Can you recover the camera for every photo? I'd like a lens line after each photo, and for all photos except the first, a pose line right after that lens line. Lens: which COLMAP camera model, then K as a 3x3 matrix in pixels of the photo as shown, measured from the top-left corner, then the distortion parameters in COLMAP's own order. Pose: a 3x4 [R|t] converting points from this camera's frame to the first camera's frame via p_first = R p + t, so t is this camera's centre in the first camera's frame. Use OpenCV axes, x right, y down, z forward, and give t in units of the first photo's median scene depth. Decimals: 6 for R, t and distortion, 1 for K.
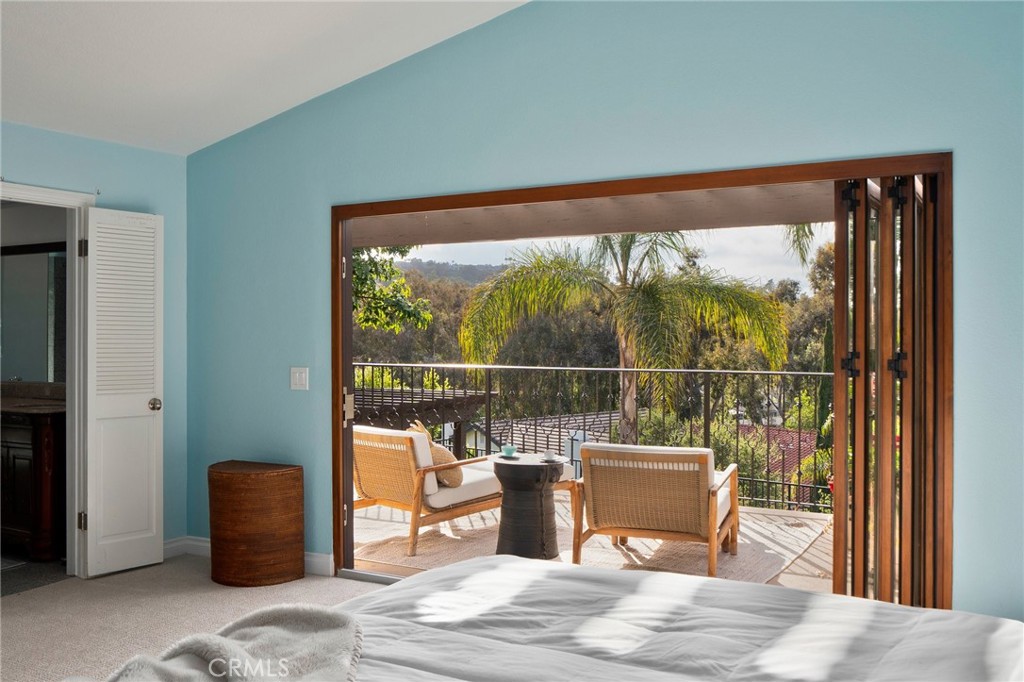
lens RADIAL K [[920.9, 0, 512.0], [0, 920.9, 341.0], [0, 0, 1]] dist [-0.002749, -0.000742]
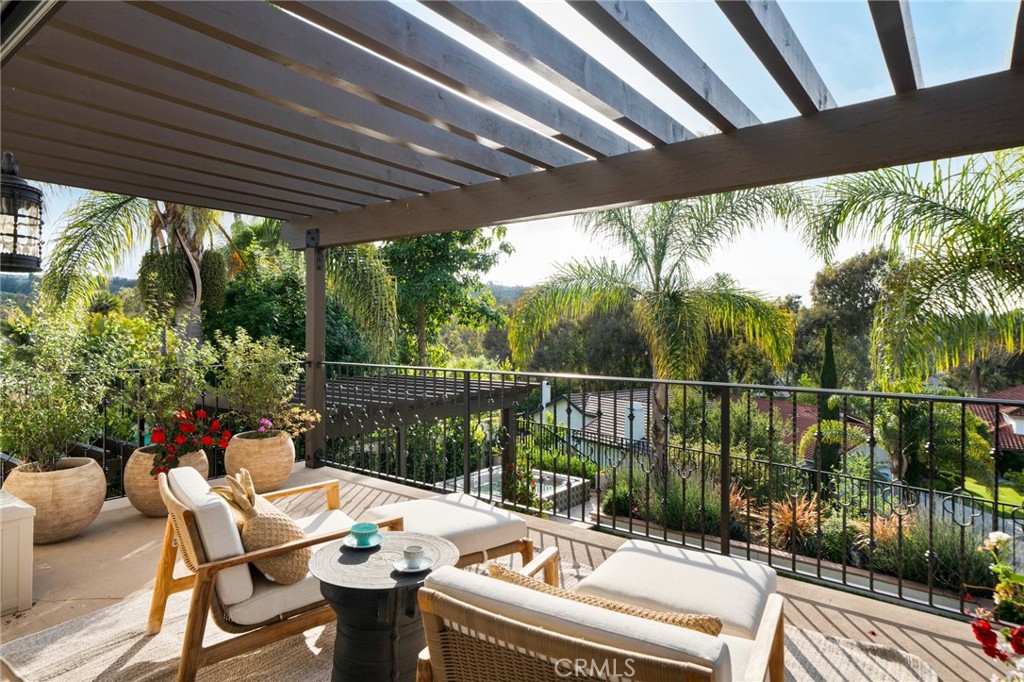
lens RADIAL K [[589.0, 0, 511.6], [0, 589.0, 324.6], [0, 0, 1]] dist [0.002019, 0.000422]
pose [[0.988608, -0.001306, -0.150508, 0.051375], [-0.002071, 0.999750, -0.022273, -0.001454], [0.150499, 0.022331, 0.988358, 0.229258]]
